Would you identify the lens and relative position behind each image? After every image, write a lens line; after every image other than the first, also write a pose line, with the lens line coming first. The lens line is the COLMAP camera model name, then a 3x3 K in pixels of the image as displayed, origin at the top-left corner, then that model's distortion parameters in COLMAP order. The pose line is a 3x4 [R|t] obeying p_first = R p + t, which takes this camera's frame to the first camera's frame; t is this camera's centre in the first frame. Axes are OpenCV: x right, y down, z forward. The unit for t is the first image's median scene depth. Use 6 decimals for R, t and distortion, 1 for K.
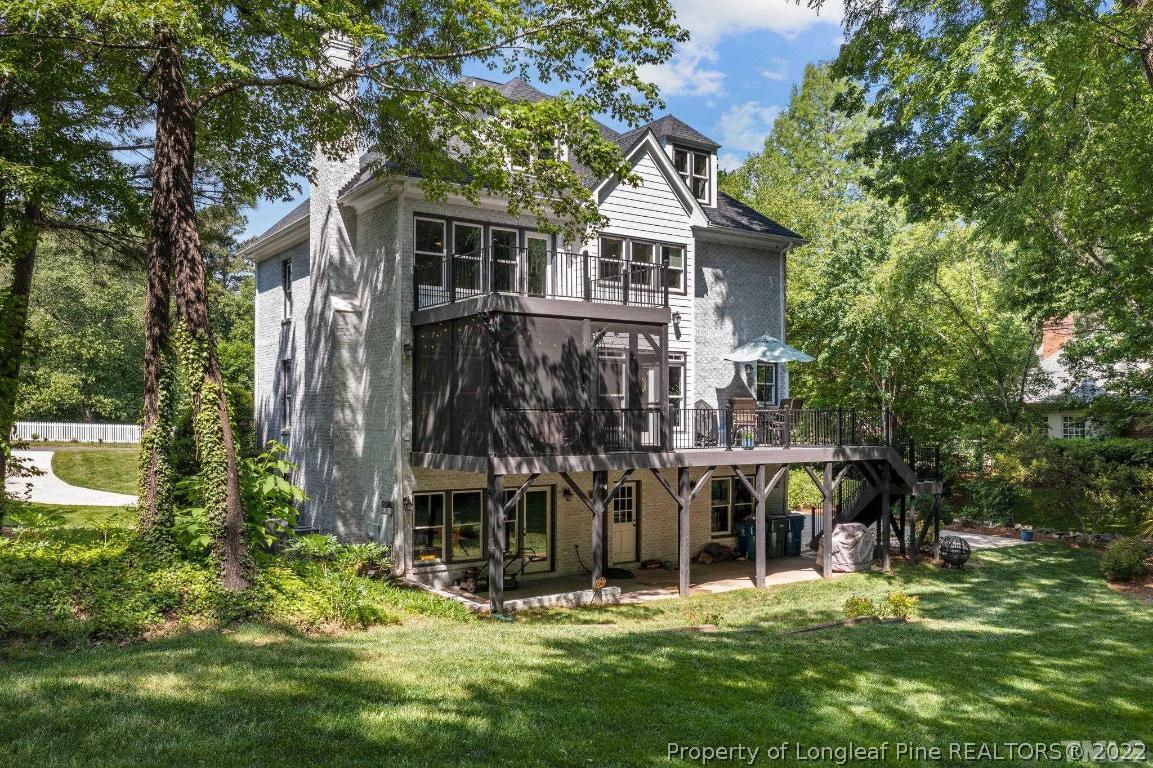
lens RADIAL K [[904.9, 0, 576.5], [0, 904.9, 384.0], [0, 0, 1]] dist [-0.001832, 0.000873]
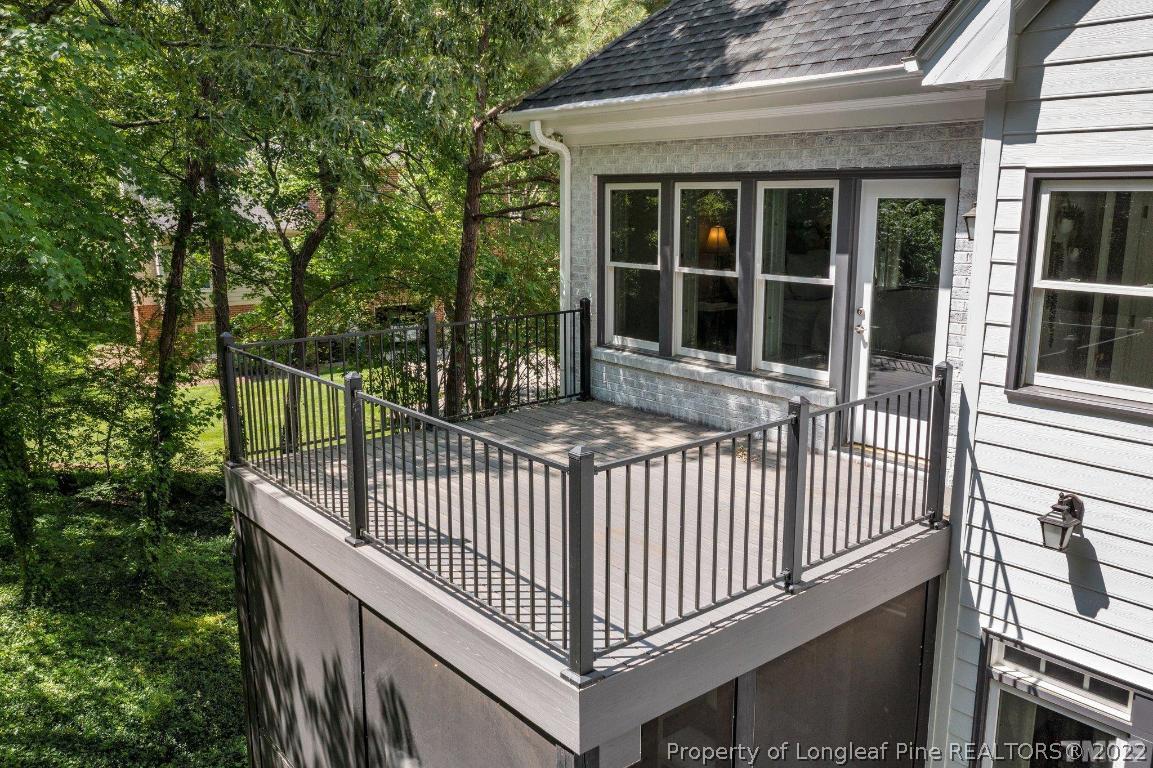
lens RADIAL K [[904.9, 0, 576.5], [0, 904.9, 384.0], [0, 0, 1]] dist [-0.001832, 0.000873]
pose [[0.110964, 0.205491, -0.972348, 0.247368], [0.046955, 0.976213, 0.211666, -0.170237], [0.992715, -0.069144, 0.098675, 0.857849]]
